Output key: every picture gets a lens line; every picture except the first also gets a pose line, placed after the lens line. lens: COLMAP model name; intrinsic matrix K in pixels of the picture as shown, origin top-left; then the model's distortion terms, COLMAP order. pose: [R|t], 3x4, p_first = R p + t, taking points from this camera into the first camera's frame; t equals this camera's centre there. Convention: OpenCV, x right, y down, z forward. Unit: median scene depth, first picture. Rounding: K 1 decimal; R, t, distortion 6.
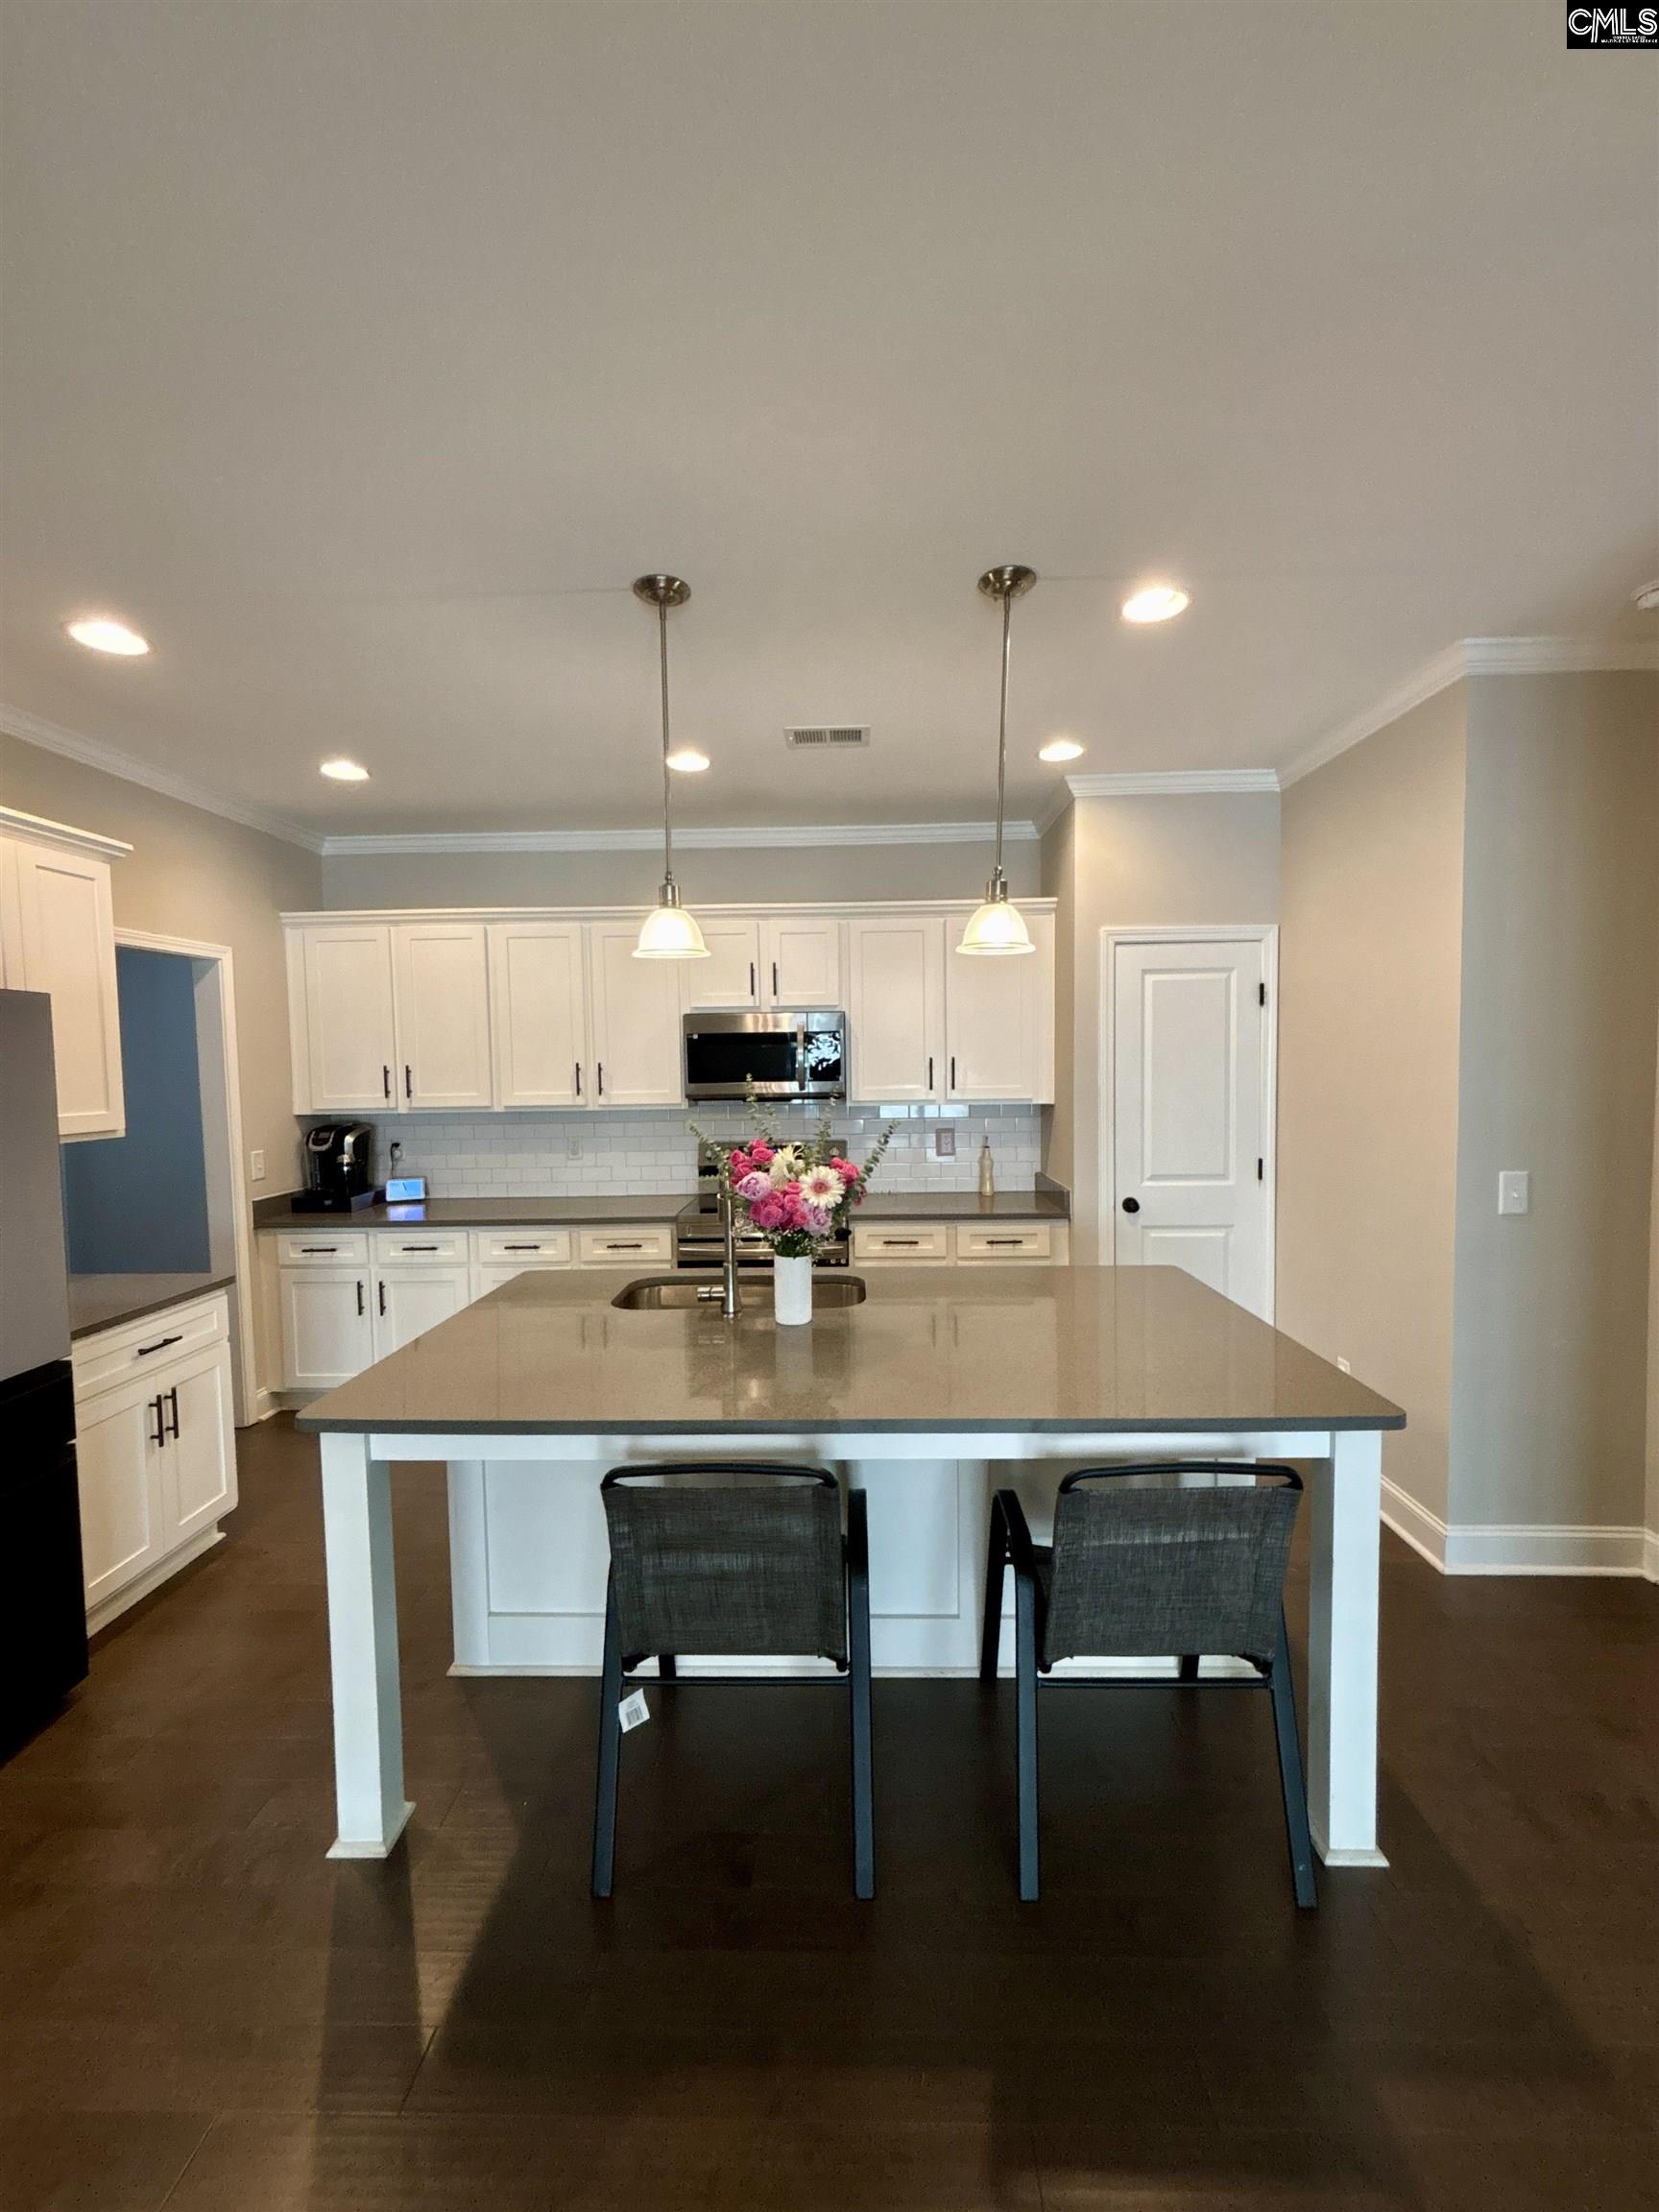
lens RADIAL K [[892.8, 0, 831.1], [0, 892.8, 1102.7], [0, 0, 1]] dist [0.002419, 0.000257]
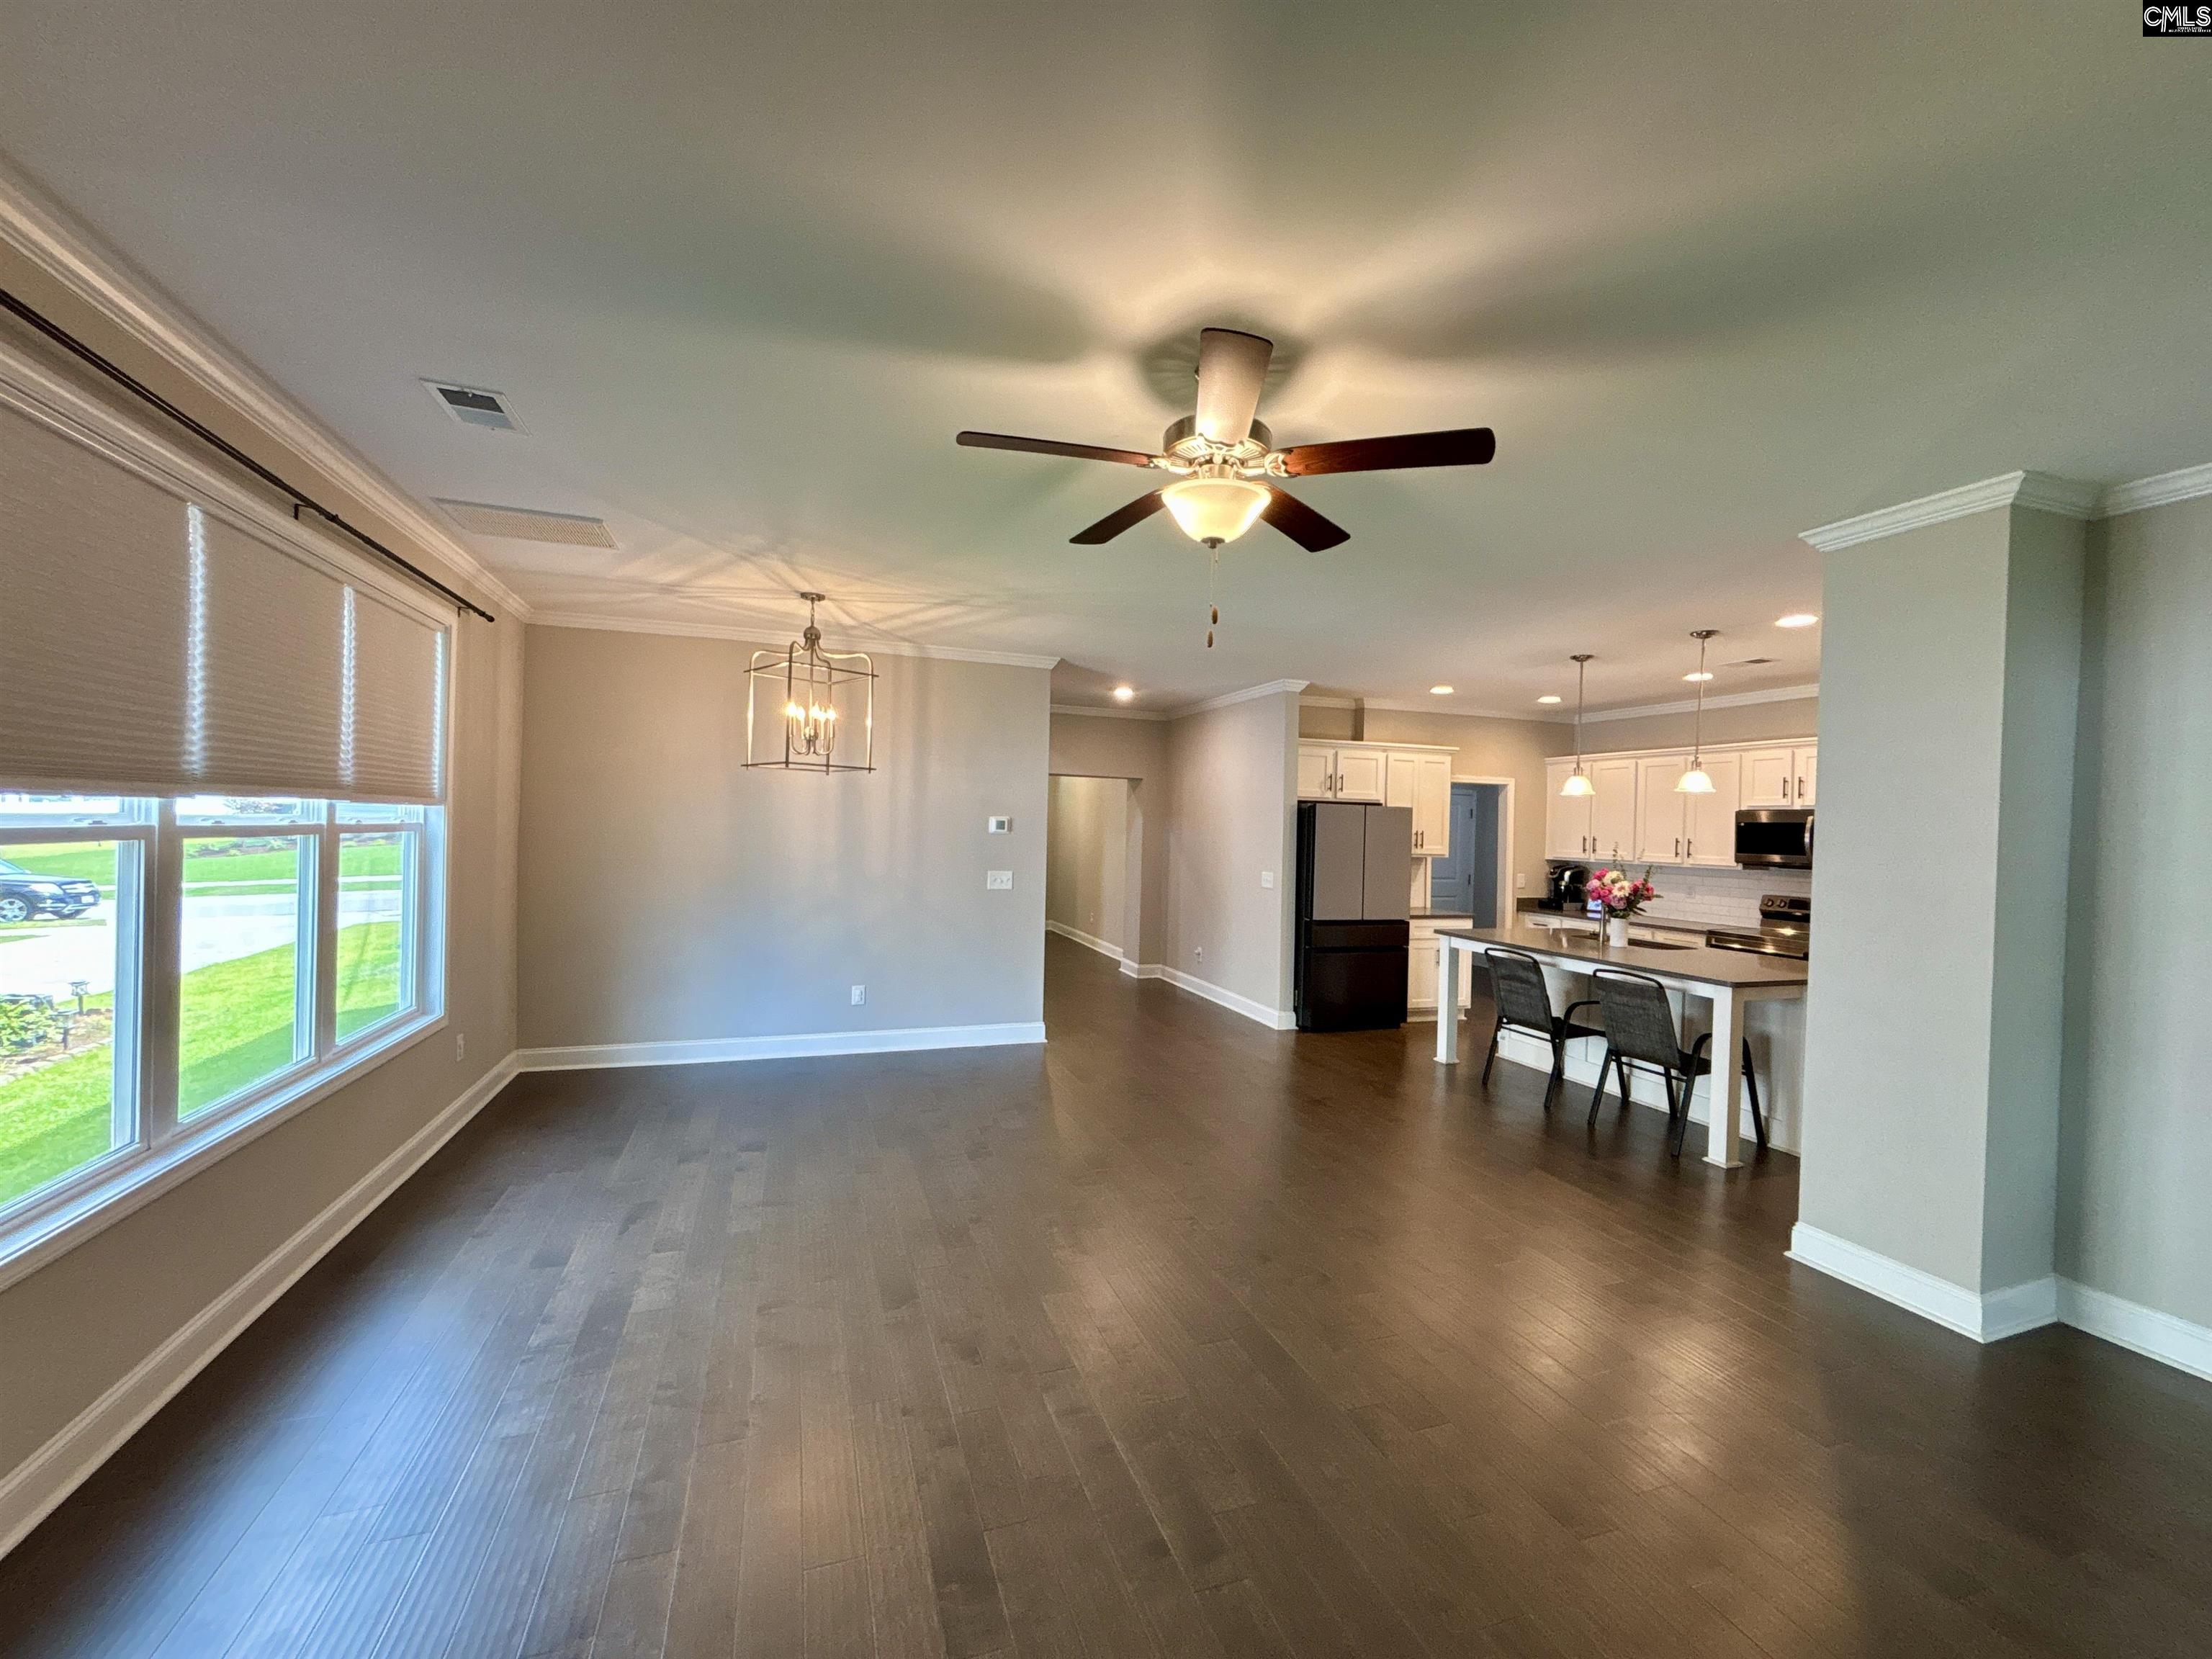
lens RADIAL K [[900.7, 0, 1108.8], [0, 900.7, 836.2], [0, 0, 1]] dist [0.000265, 0.000025]
pose [[0.351257, 0.036023, -0.935586, 0.941358], [-0.078988, 0.996837, 0.008726, 0.022143], [0.932941, 0.070835, 0.352992, -0.620240]]
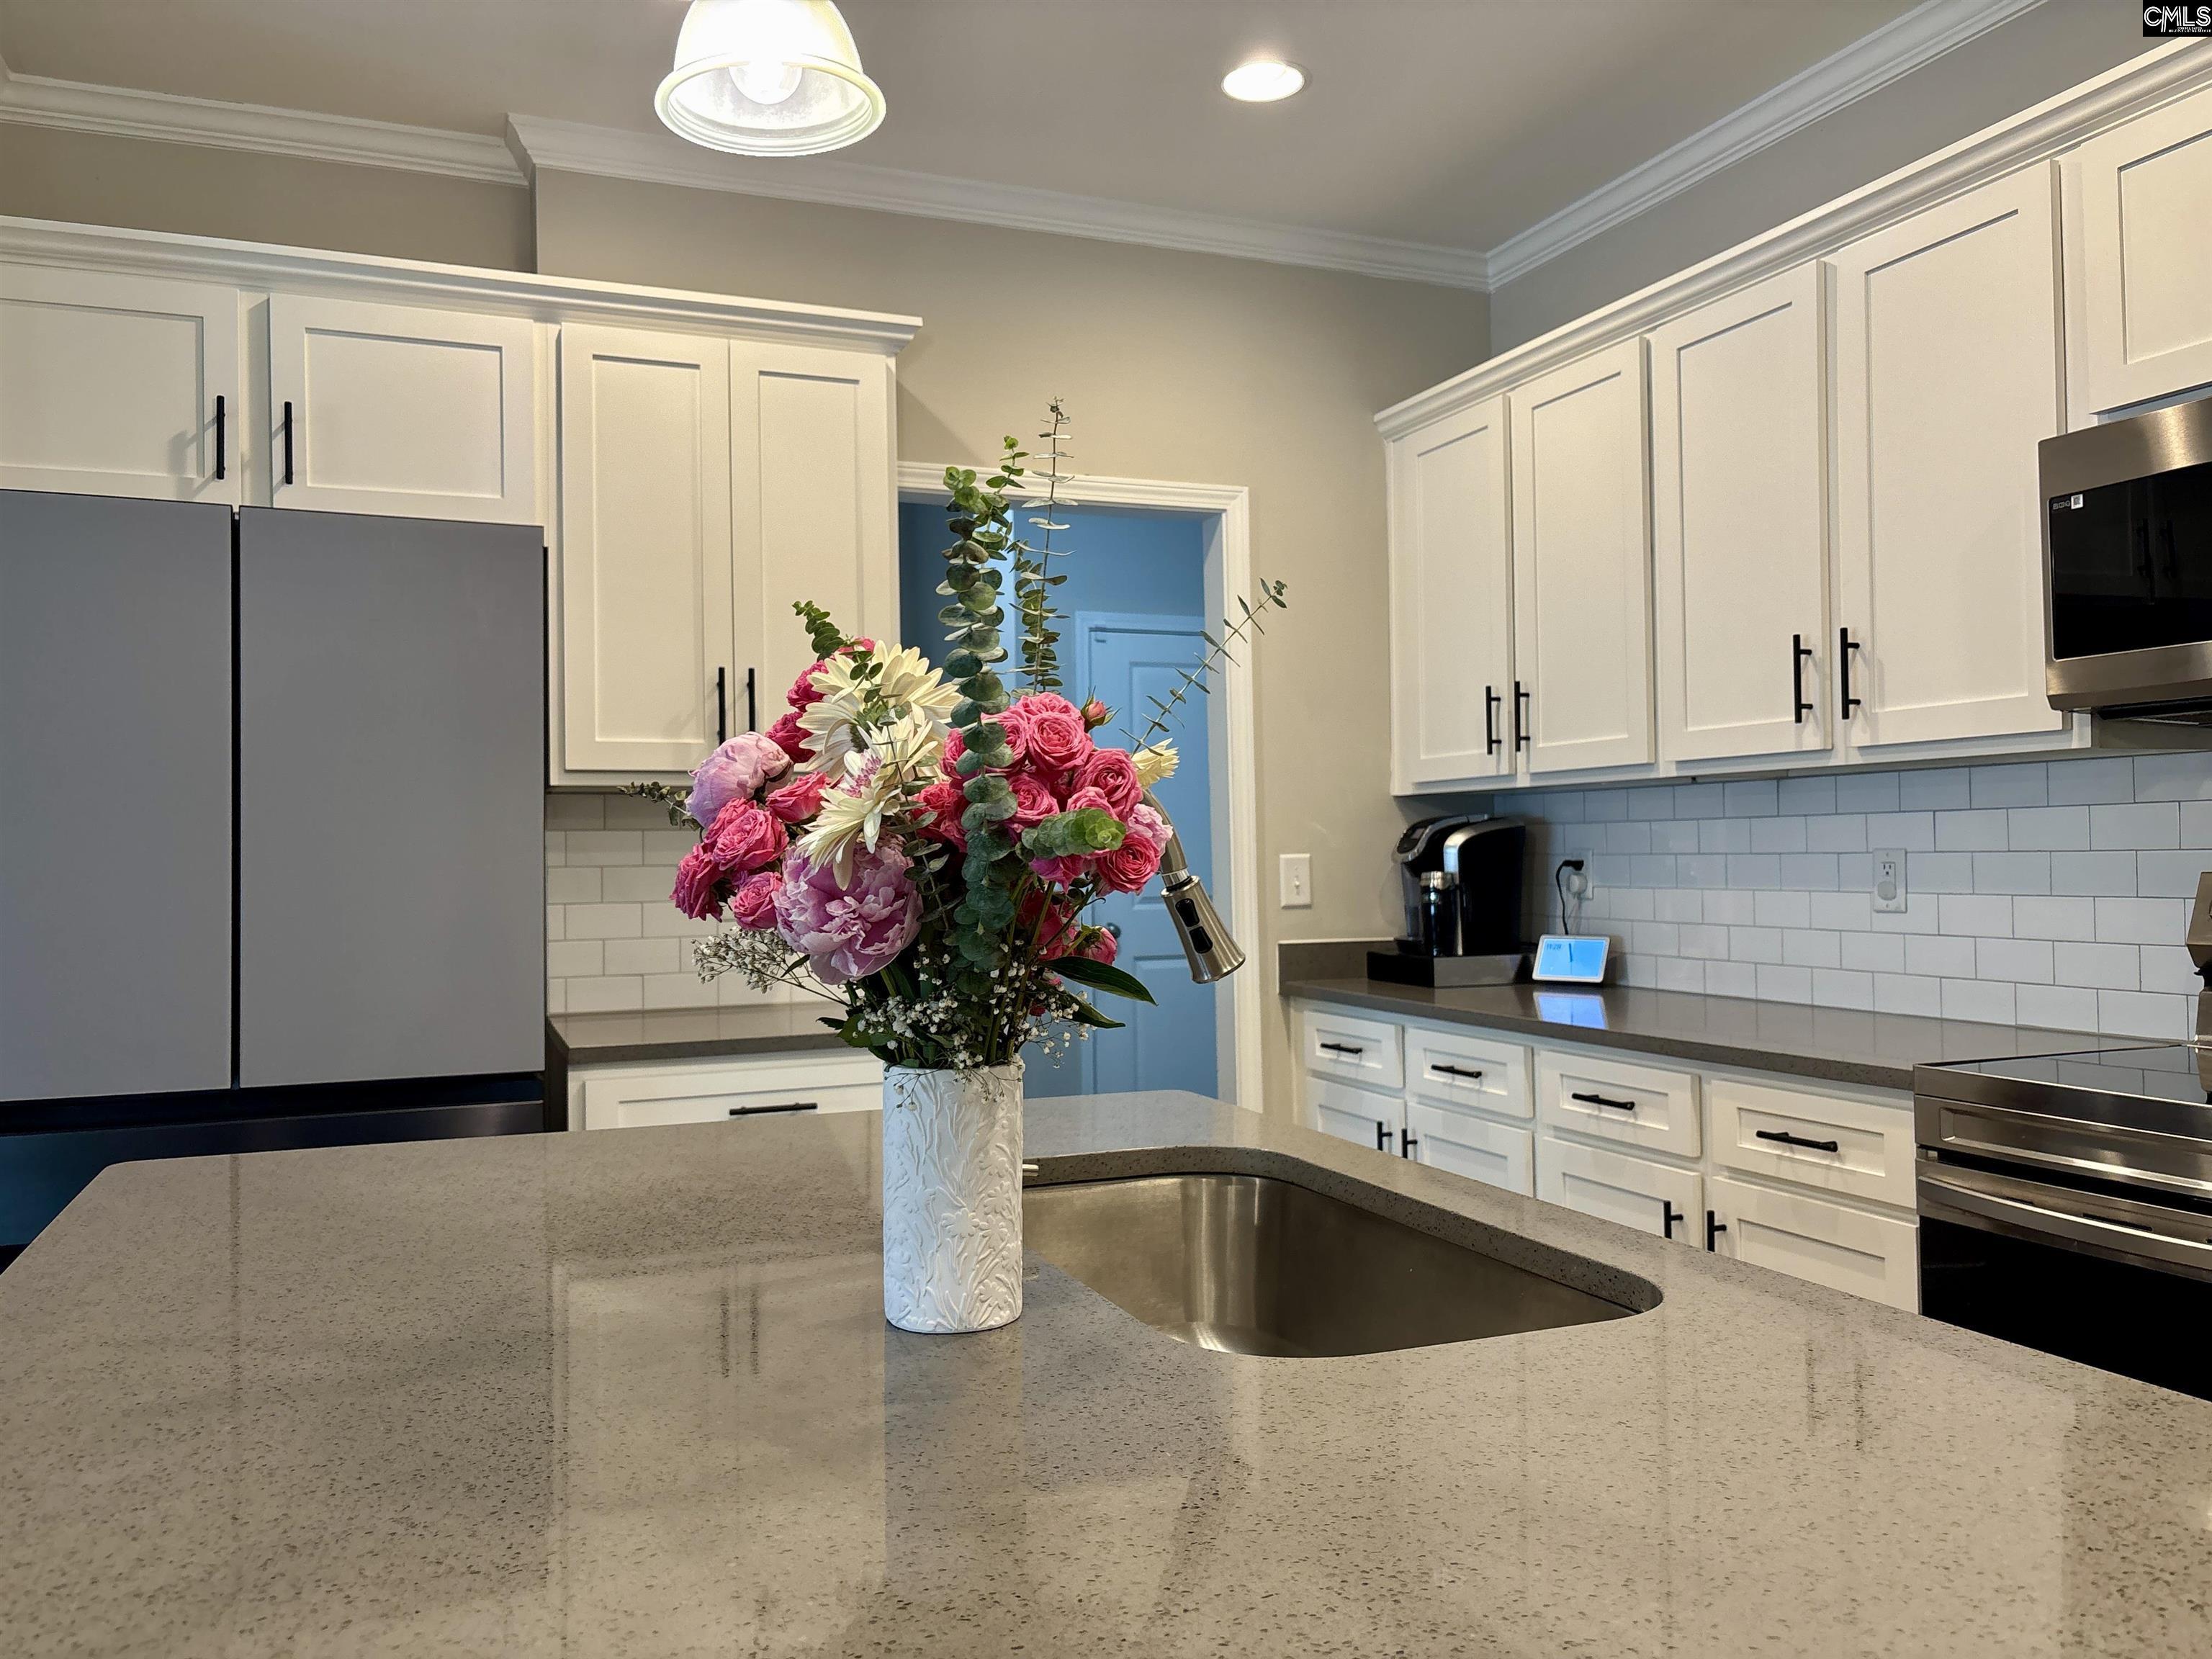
lens RADIAL K [[1679.1, 0, 1107.2], [0, 1679.1, 822.3], [0, 0, 1]] dist [0.051709, -0.002007]
pose [[0.405201, -0.004261, -0.914217, 0.239376], [-0.037214, 0.999083, -0.021150, 0.057948], [0.913470, 0.042591, 0.404672, 0.455387]]
